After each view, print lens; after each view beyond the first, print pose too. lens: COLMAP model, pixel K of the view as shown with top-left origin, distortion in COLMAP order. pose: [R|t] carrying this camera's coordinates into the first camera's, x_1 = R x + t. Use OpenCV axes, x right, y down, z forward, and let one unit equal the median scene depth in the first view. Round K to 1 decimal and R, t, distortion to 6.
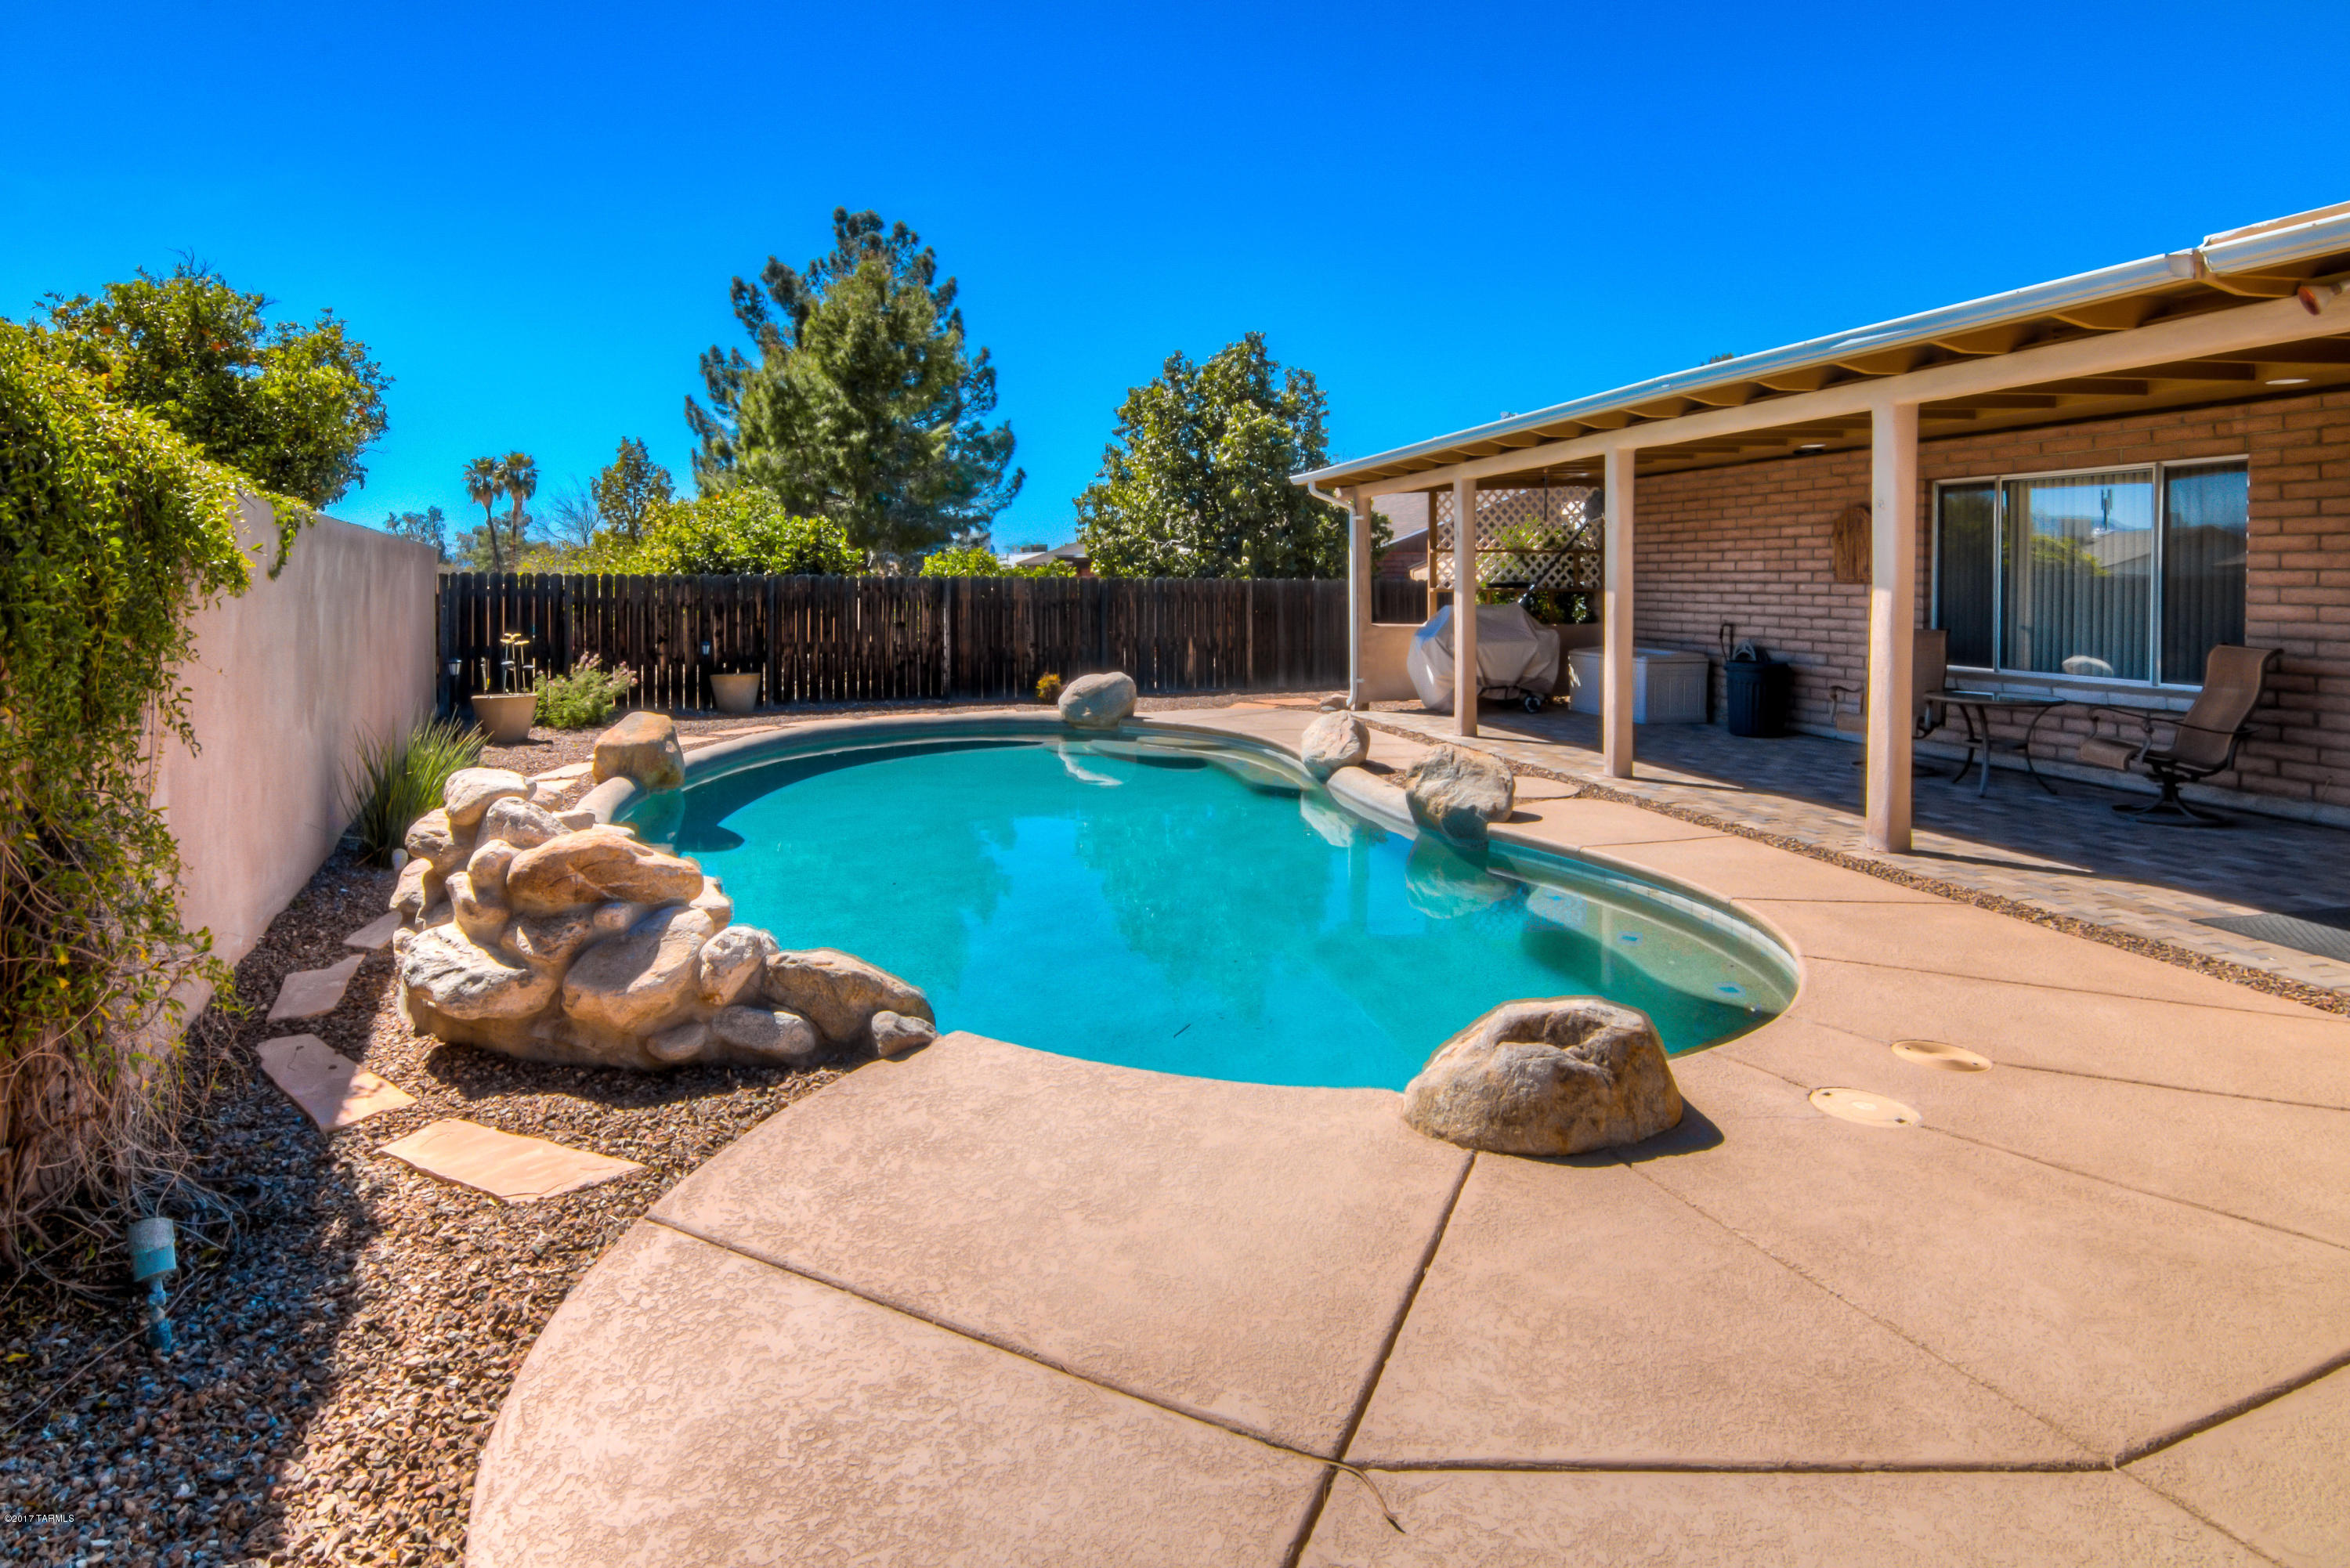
lens RADIAL K [[1229.8, 0, 1128.8], [0, 1229.8, 600.3], [0, 0, 1]] dist [-0.002223, -0.000327]
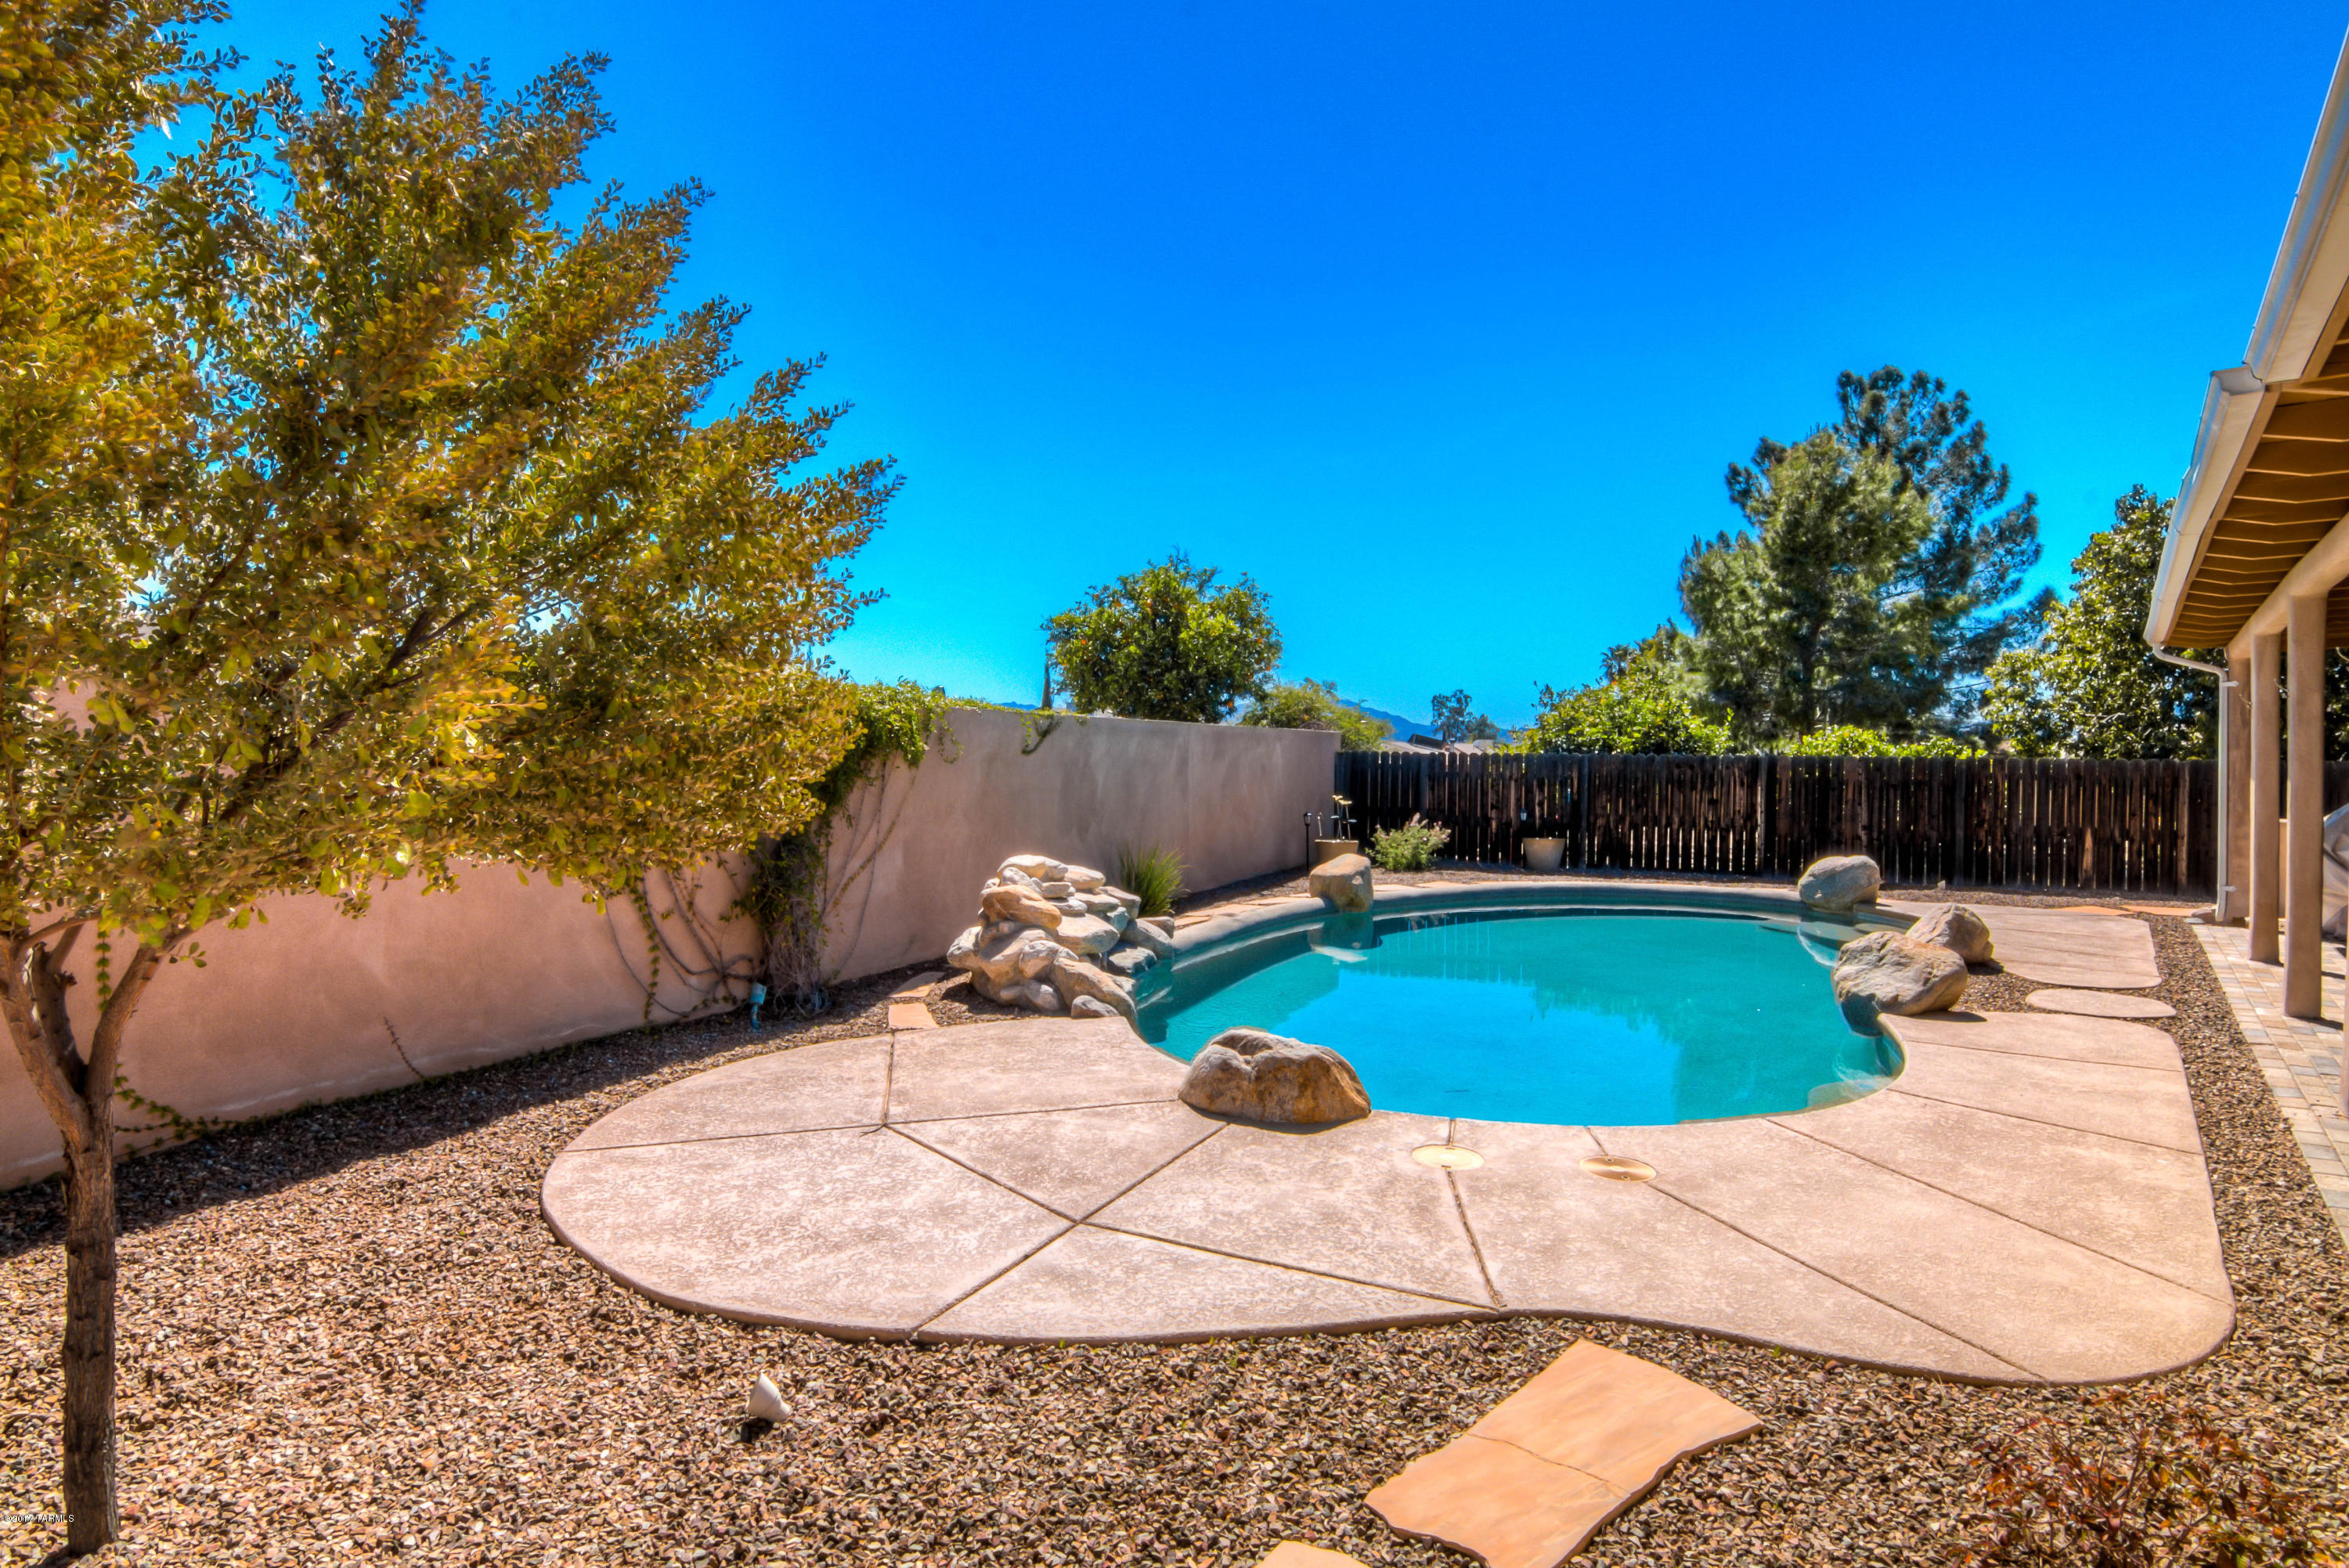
lens RADIAL K [[1199.0, 0, 1174.5], [0, 1199.0, 784.0], [0, 0, 1]] dist [-0.000724, -0.030588]
pose [[0.661387, 0.021035, -0.749750, 0.272298], [-0.016598, 0.999772, 0.013408, -0.001178], [0.749861, 0.003577, 0.661586, -0.017568]]
